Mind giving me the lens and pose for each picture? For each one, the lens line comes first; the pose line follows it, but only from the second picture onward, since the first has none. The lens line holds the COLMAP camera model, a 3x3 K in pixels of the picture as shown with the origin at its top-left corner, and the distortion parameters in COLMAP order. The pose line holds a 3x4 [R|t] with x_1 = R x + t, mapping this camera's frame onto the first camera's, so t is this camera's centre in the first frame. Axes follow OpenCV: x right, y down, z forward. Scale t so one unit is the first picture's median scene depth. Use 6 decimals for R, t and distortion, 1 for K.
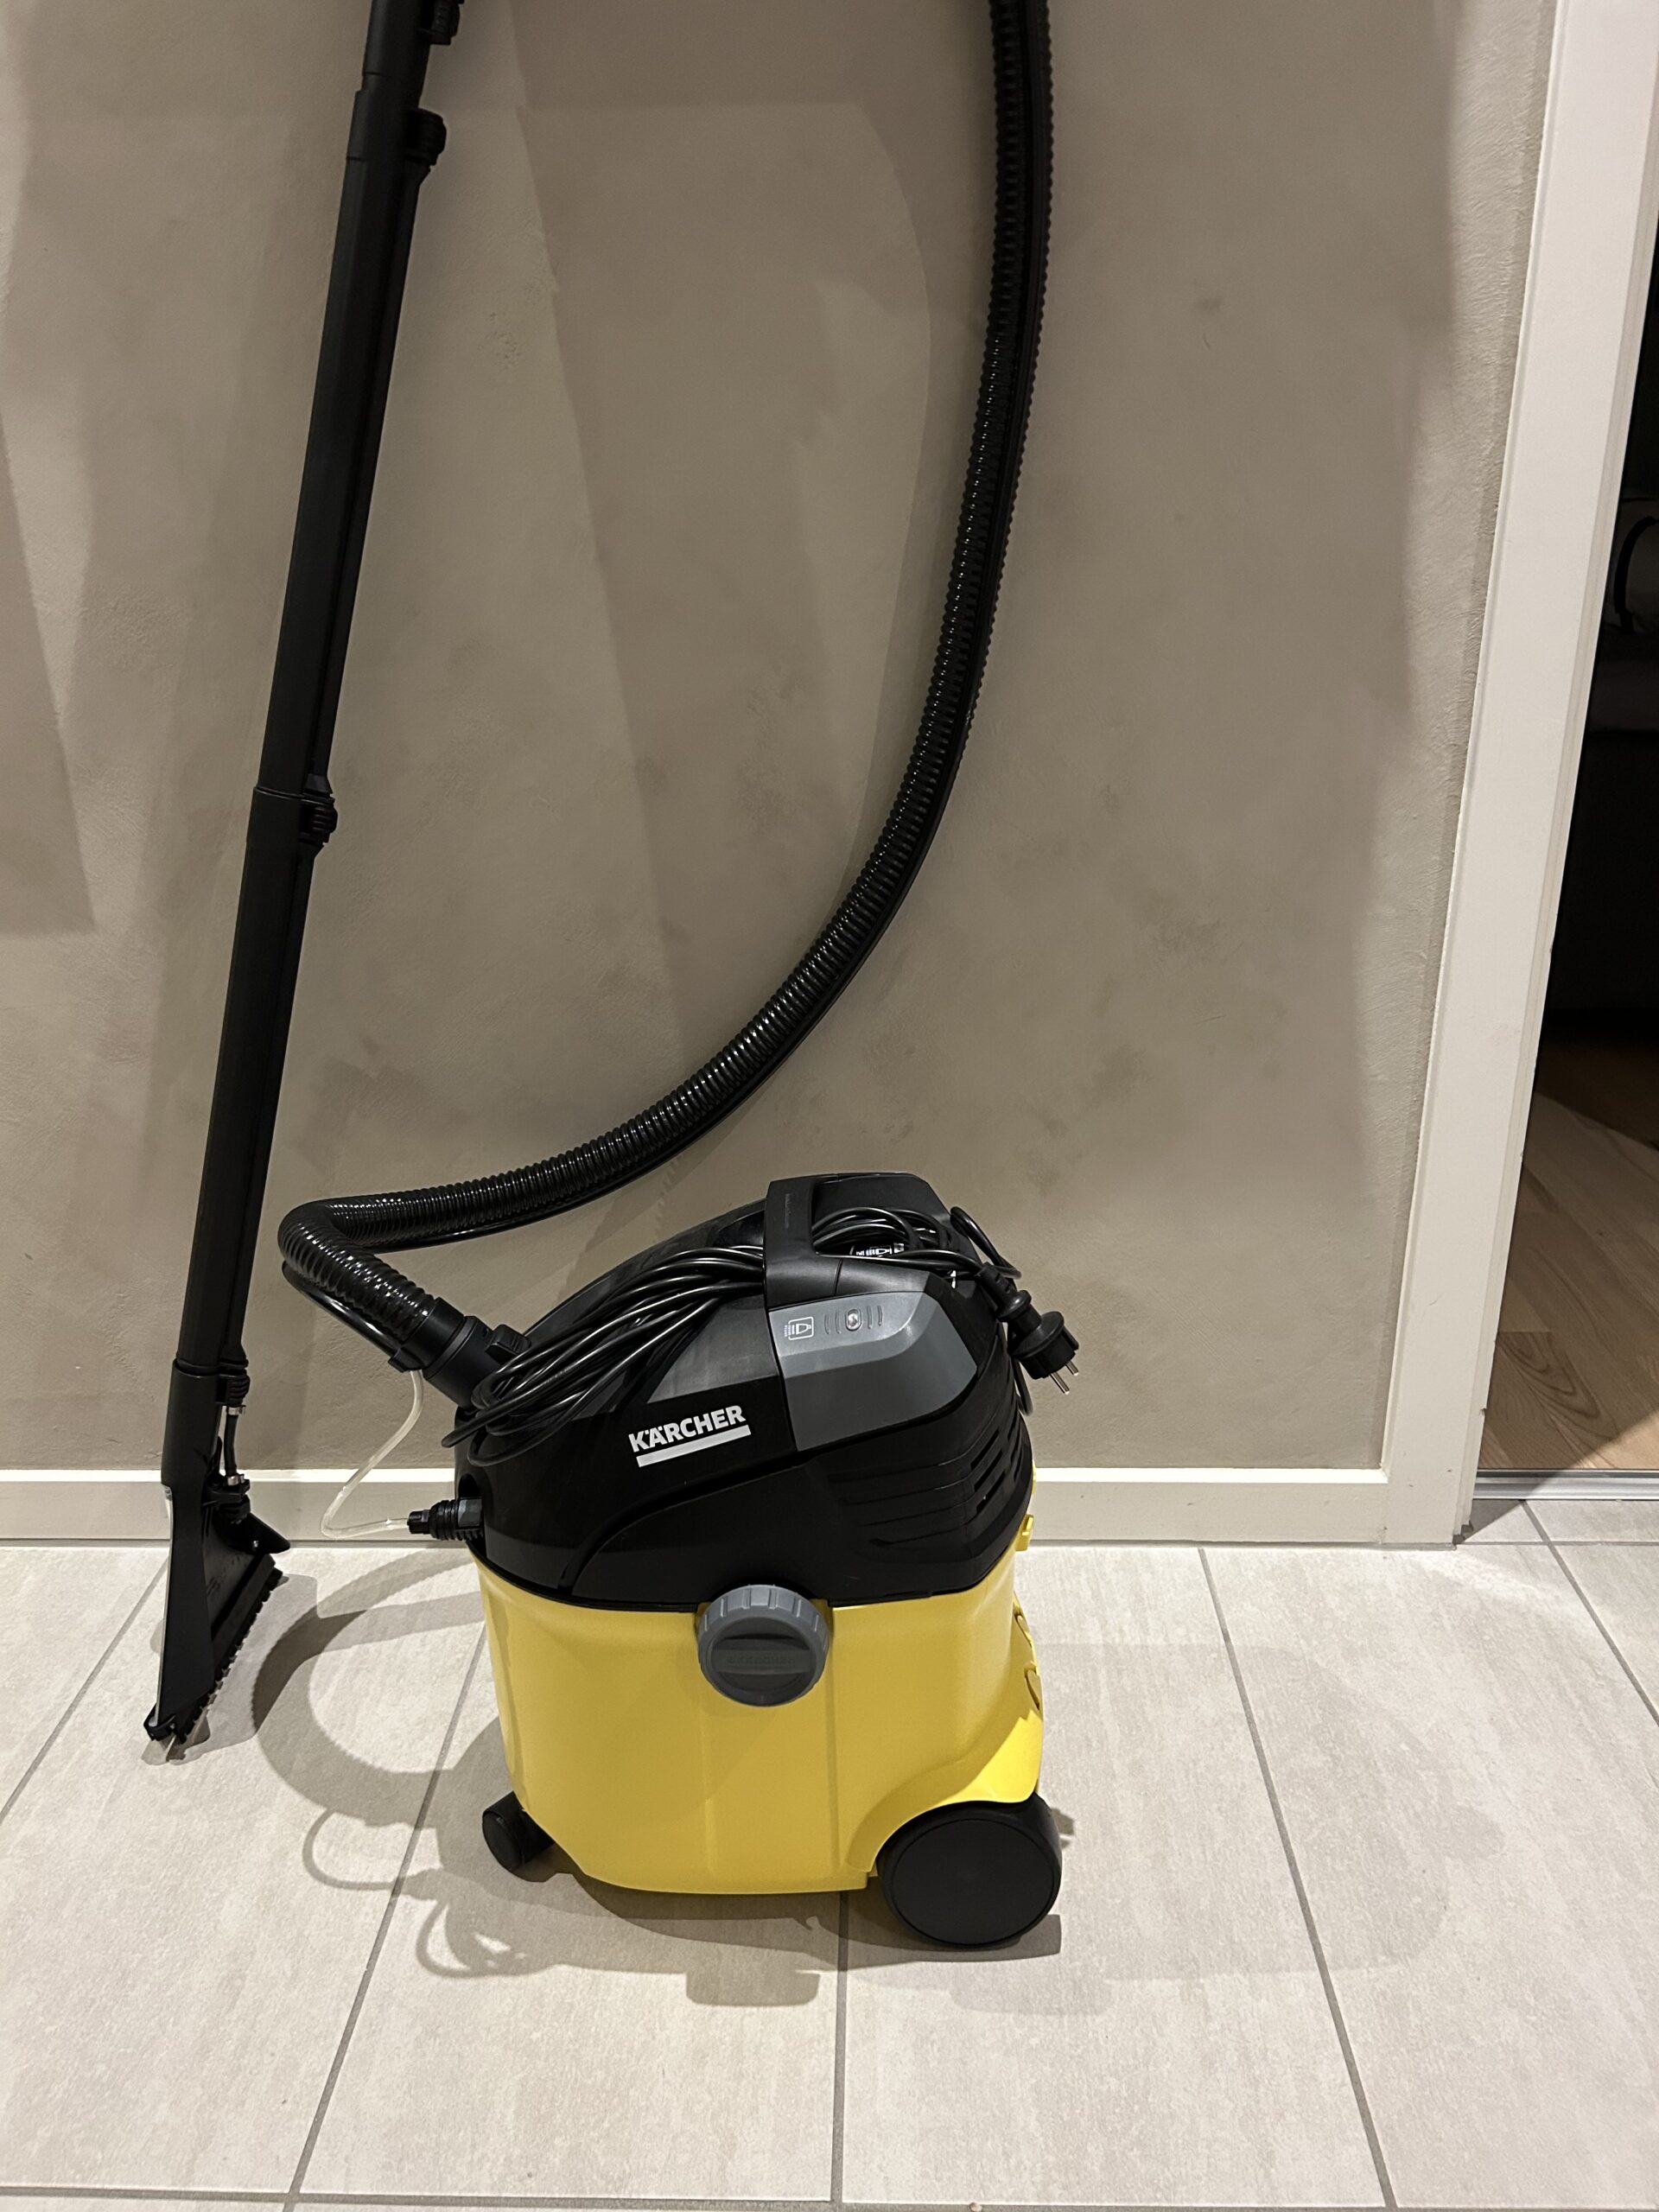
lens RADIAL K [[1673.7, 0, 820.8], [0, 1673.7, 1069.0], [0, 0, 1]] dist [0.029615, -0.039700]
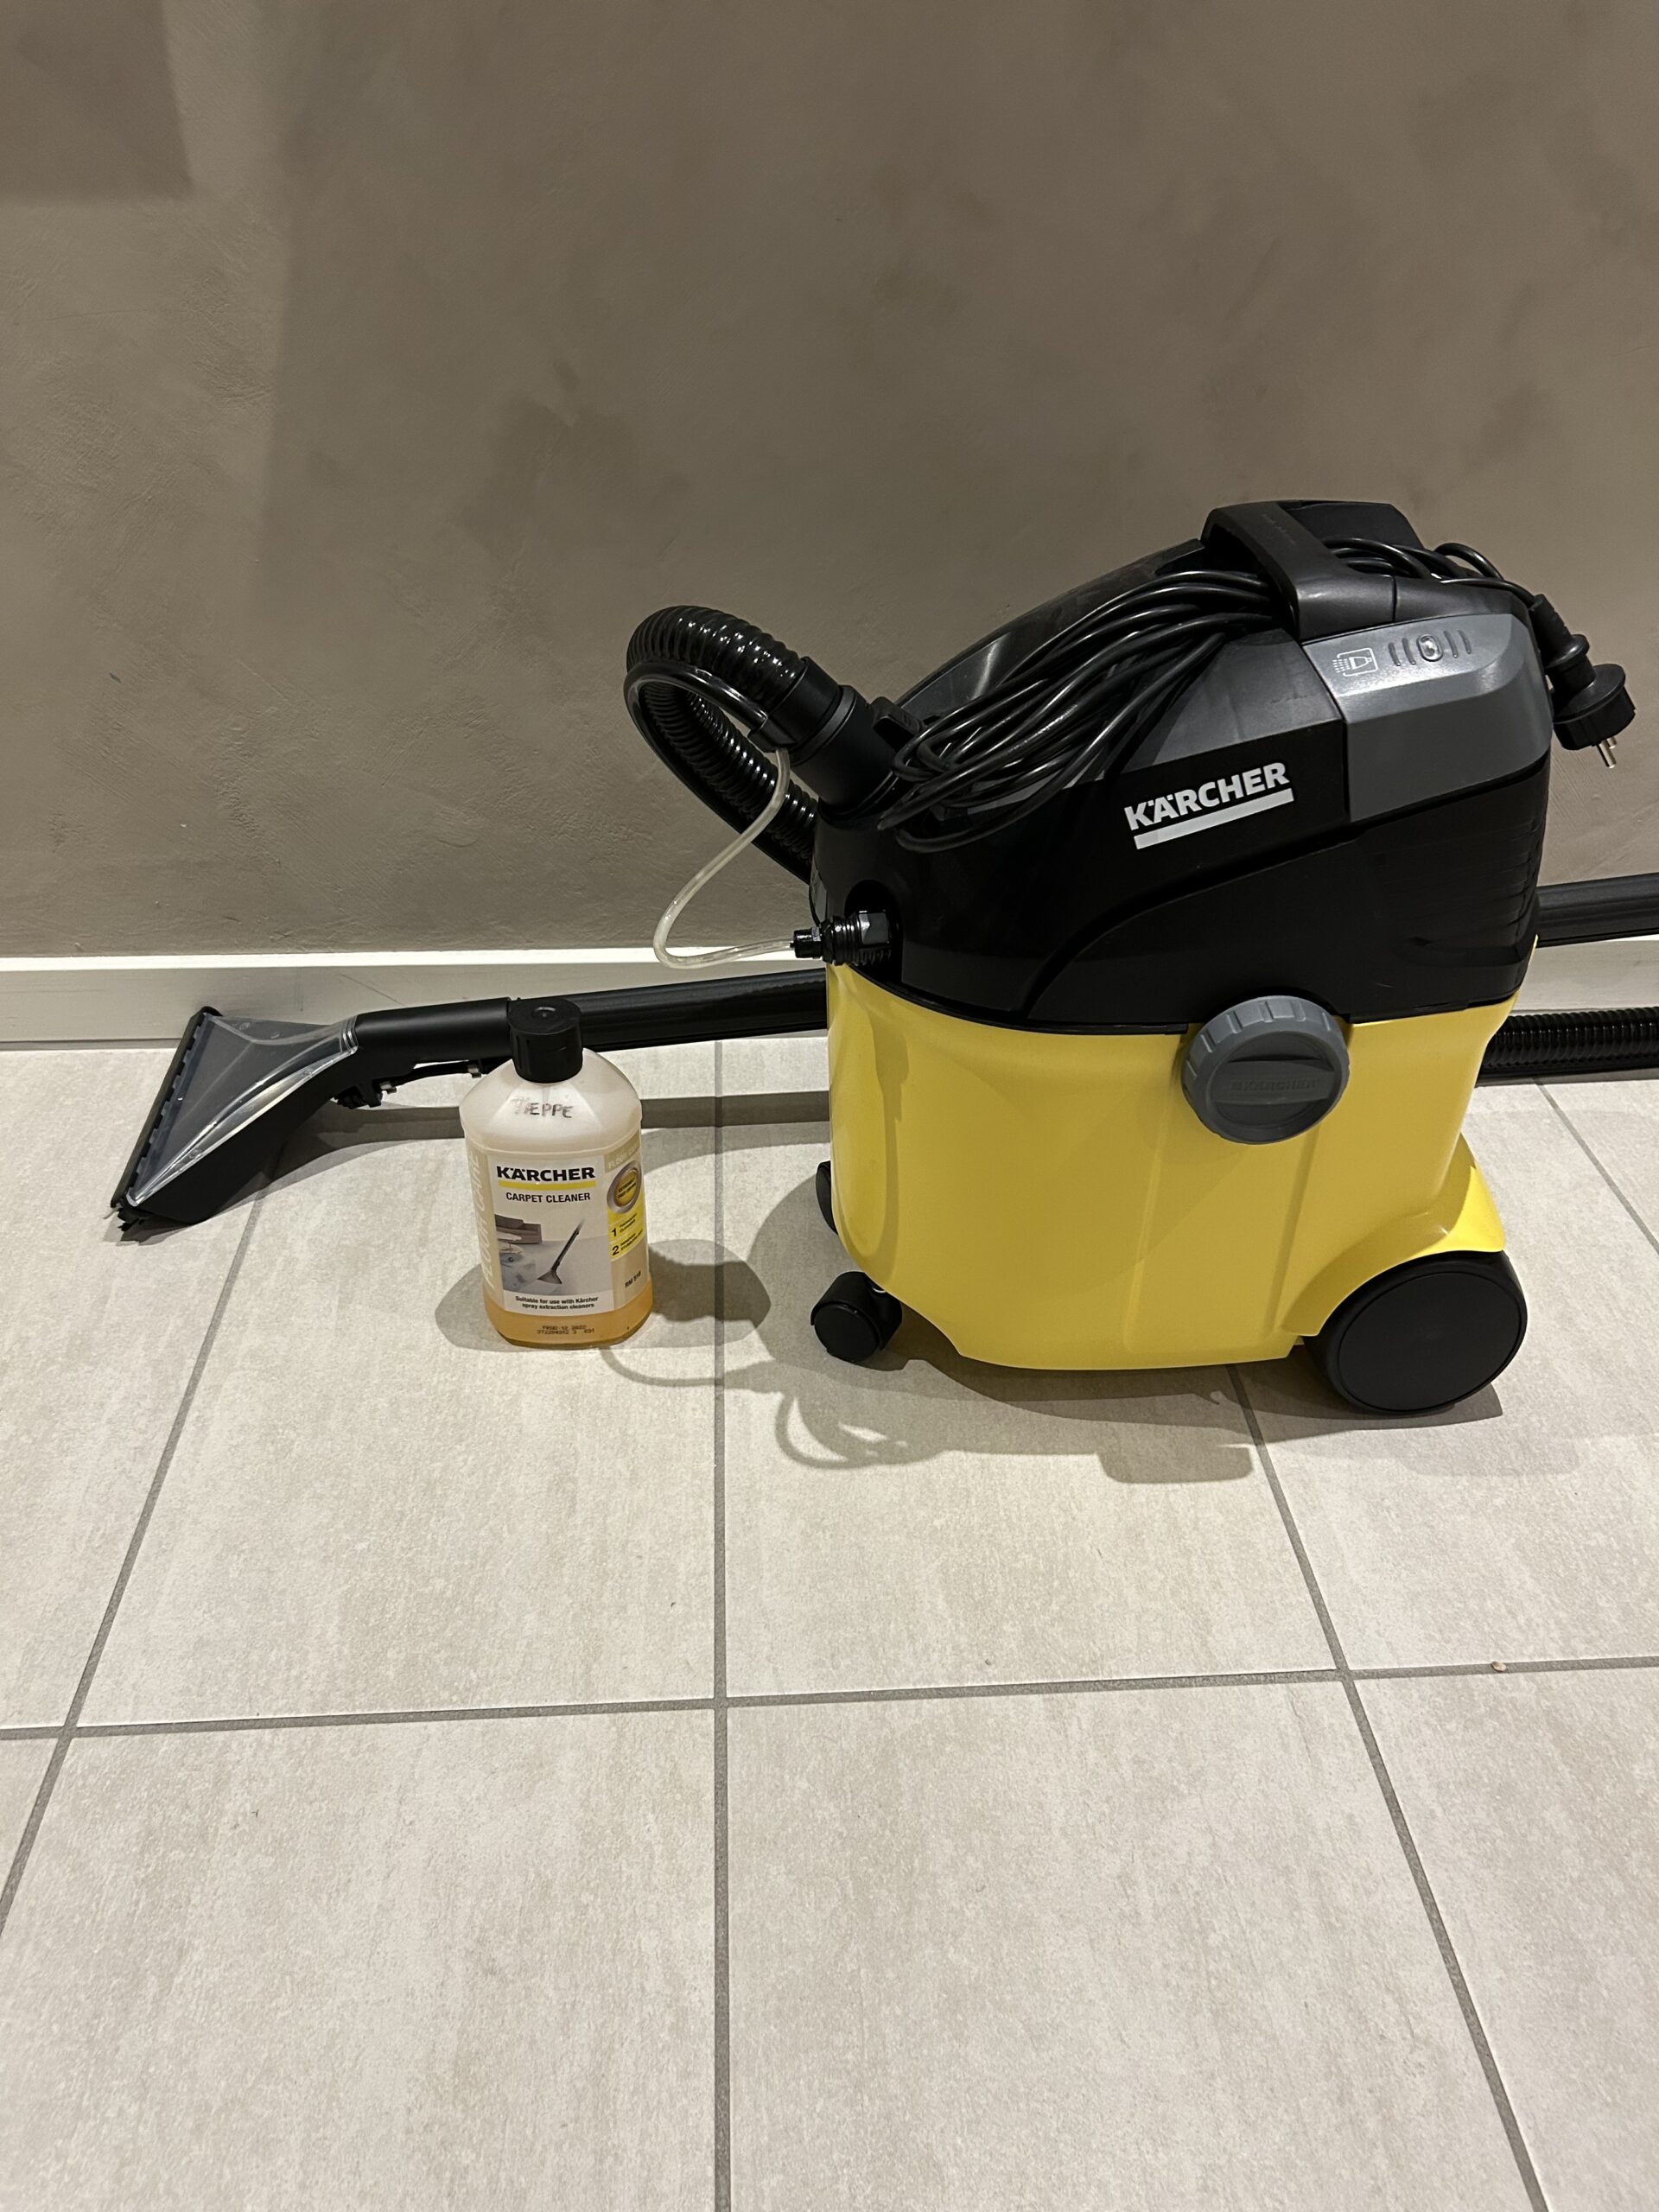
lens RADIAL K [[1673.7, 0, 821.9], [0, 1673.7, 1104.8], [0, 0, 1]] dist [0.029615, -0.039700]
pose [[0.995448, -0.025363, 0.091872, -0.297510], [0.001034, 0.966759, 0.255686, 0.139875], [-0.095303, -0.254427, 0.962385, 0.220141]]
